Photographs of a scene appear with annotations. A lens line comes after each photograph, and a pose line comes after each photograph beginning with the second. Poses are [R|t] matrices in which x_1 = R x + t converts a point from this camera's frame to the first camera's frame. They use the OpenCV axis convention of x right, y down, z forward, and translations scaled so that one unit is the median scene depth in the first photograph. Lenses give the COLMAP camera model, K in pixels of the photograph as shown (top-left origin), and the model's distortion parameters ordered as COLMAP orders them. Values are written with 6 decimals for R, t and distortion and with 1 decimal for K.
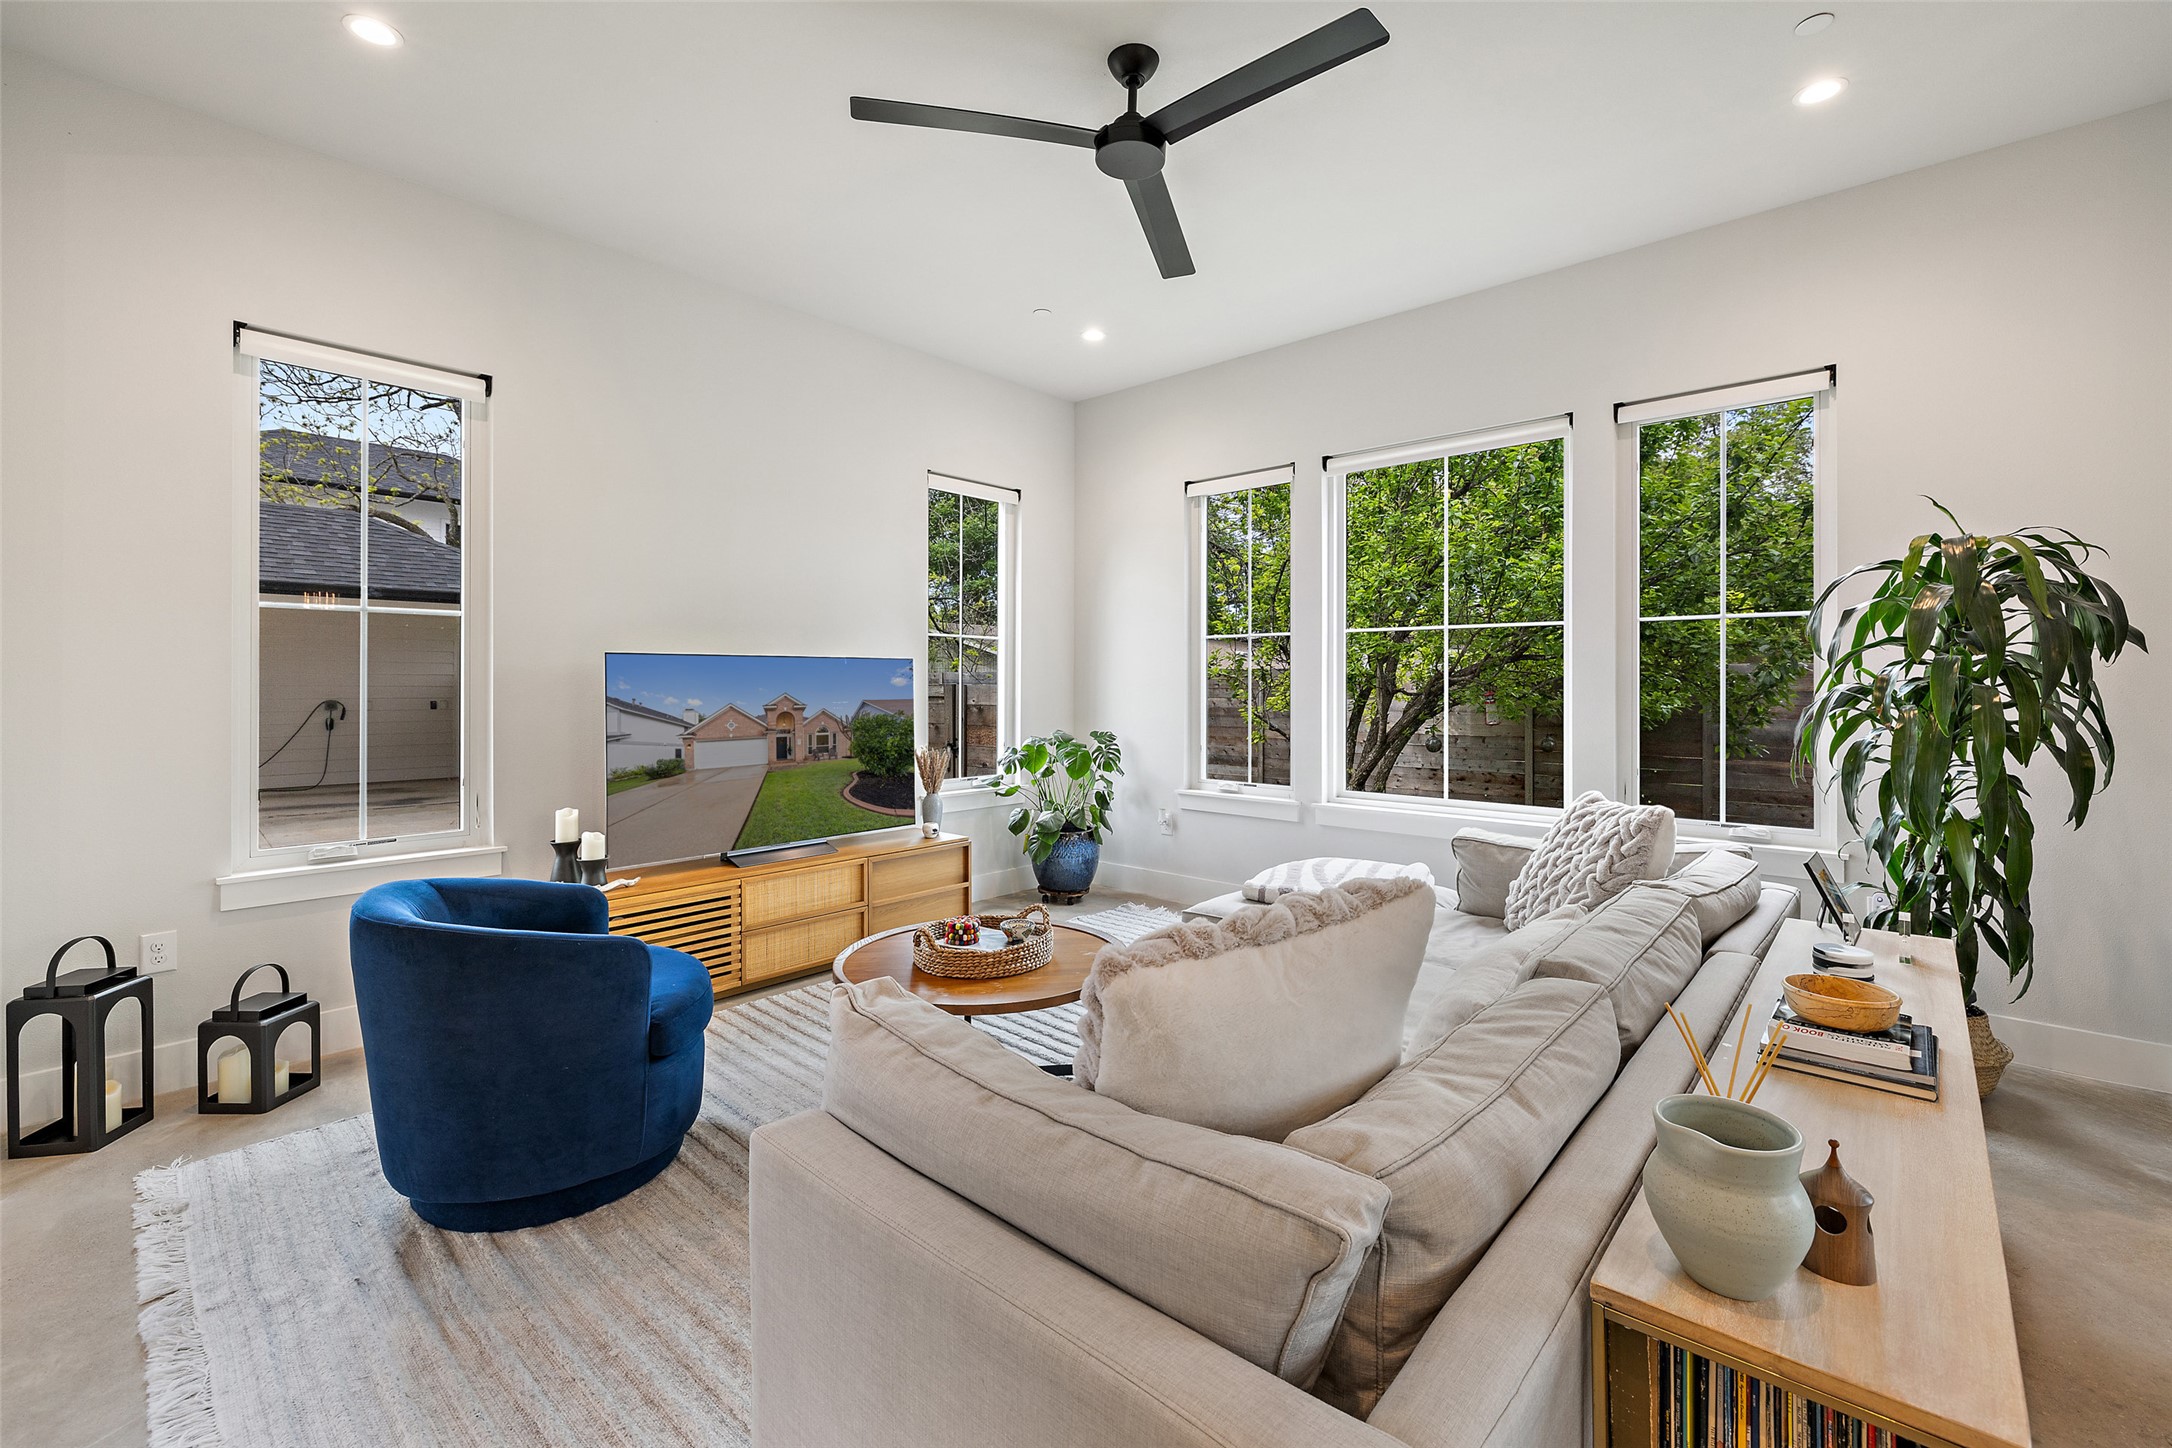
lens RADIAL K [[922.3, 0, 1094.7], [0, 922.3, 671.1], [0, 0, 1]] dist [0.001543, -0.000077]
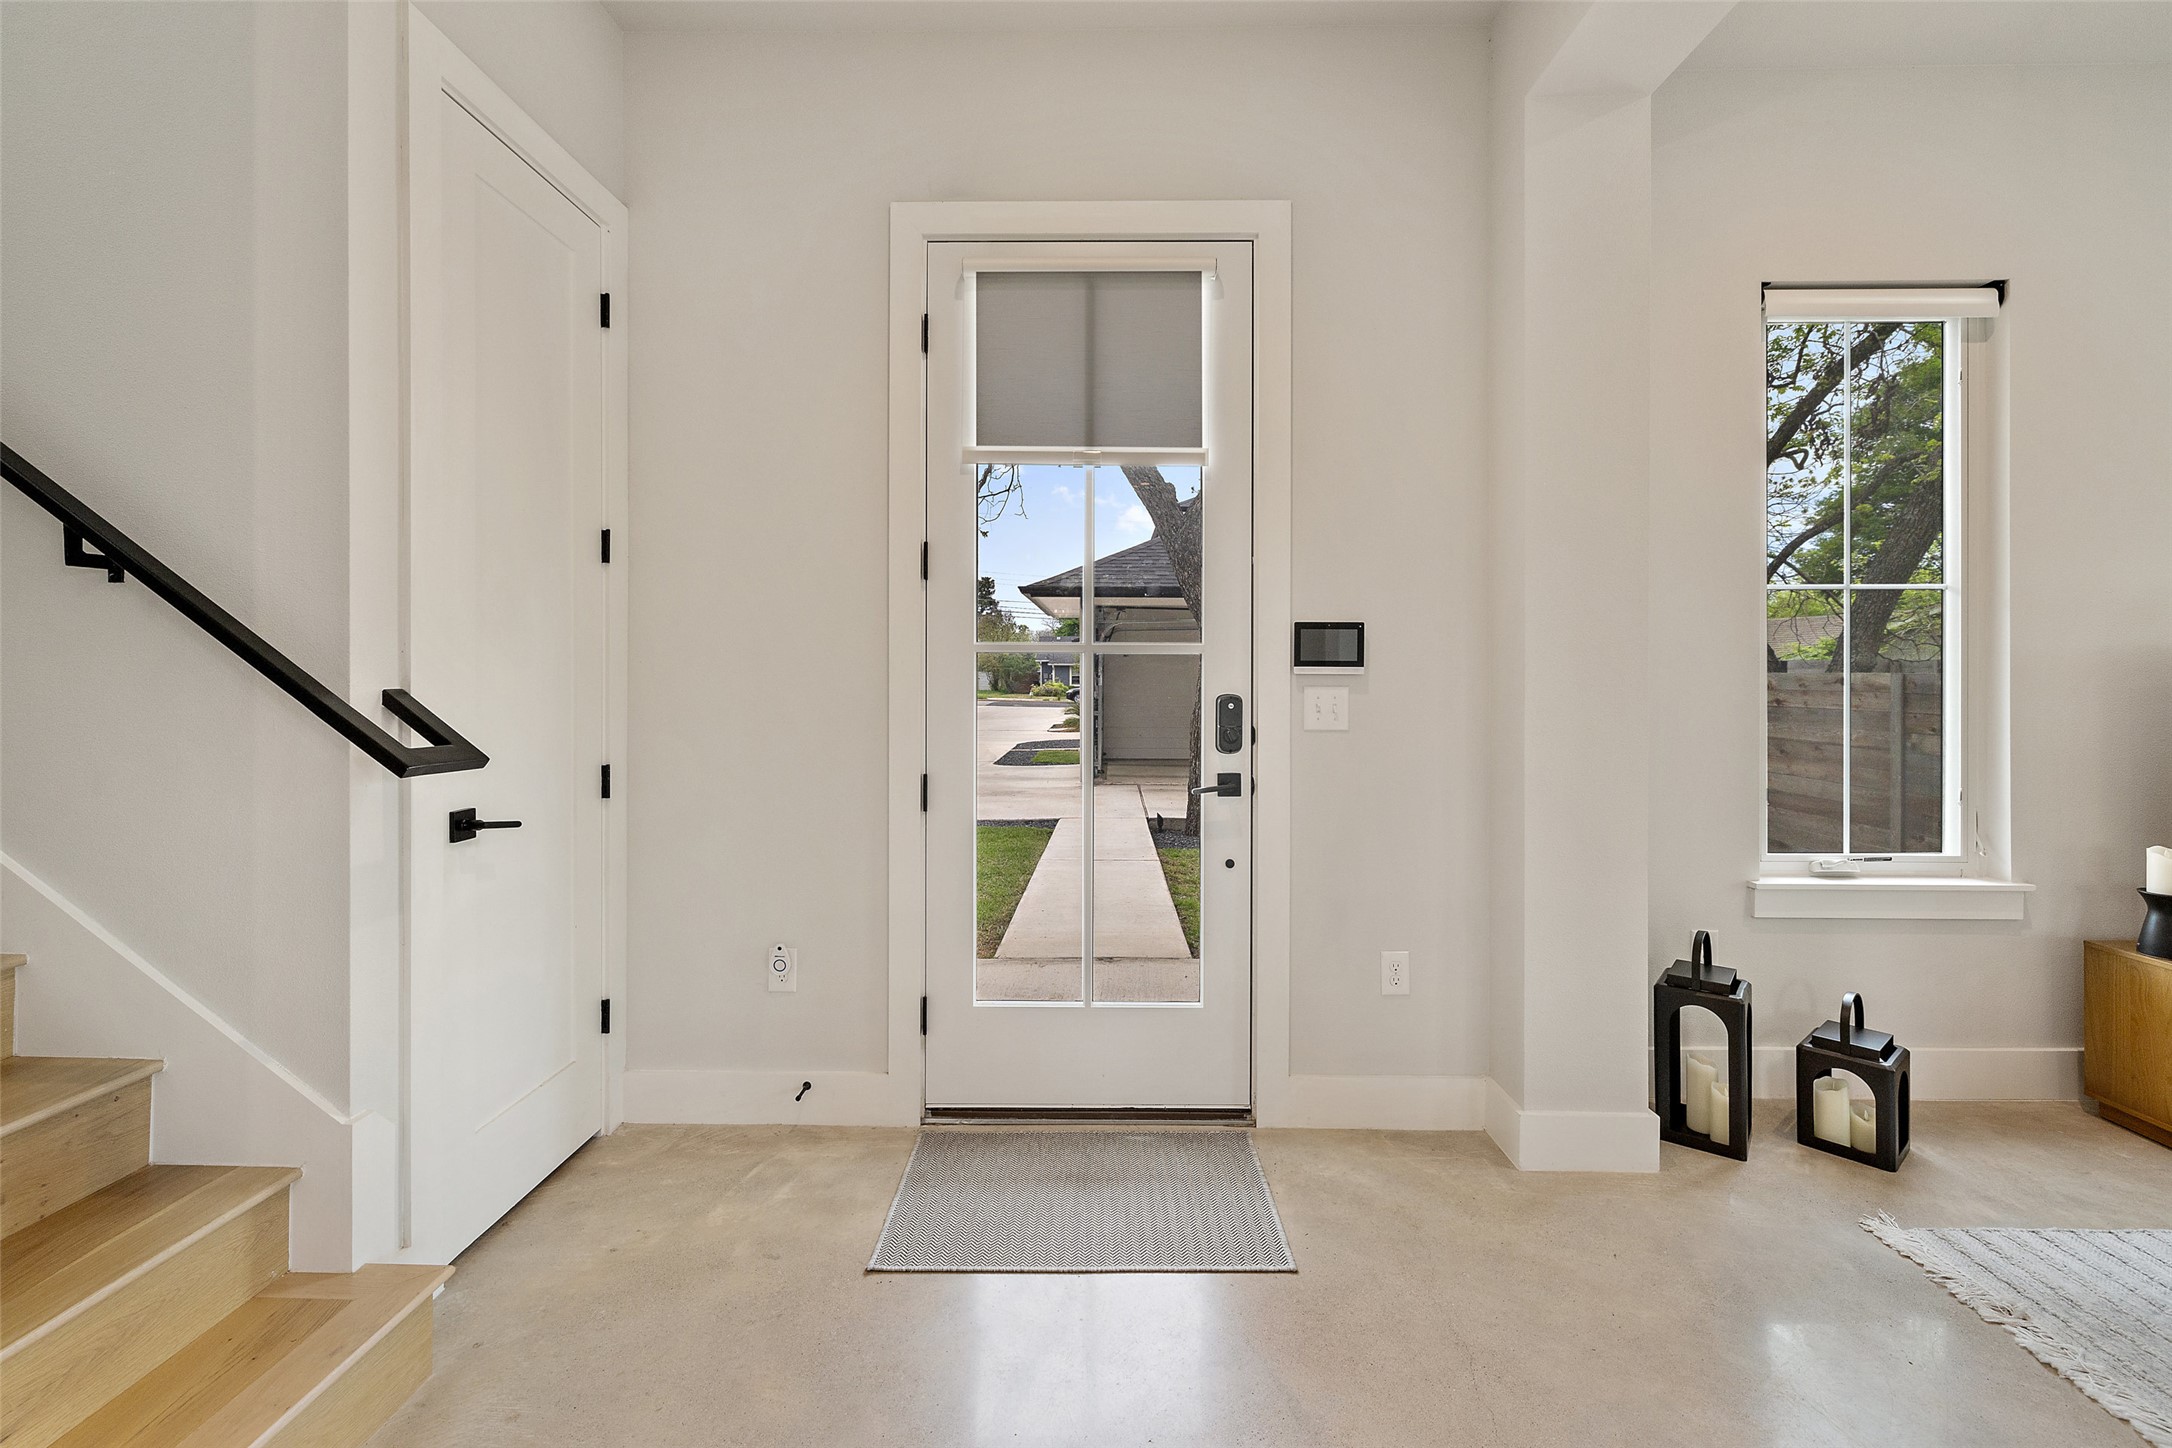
lens RADIAL K [[922.3, 0, 1094.7], [0, 922.3, 671.1], [0, 0, 1]] dist [0.001543, -0.000077]
pose [[0.652089, -0.004704, -0.758128, -0.464846], [0.011971, 0.999920, 0.004092, -0.000447], [0.758048, -0.011744, 0.652093, -0.077818]]
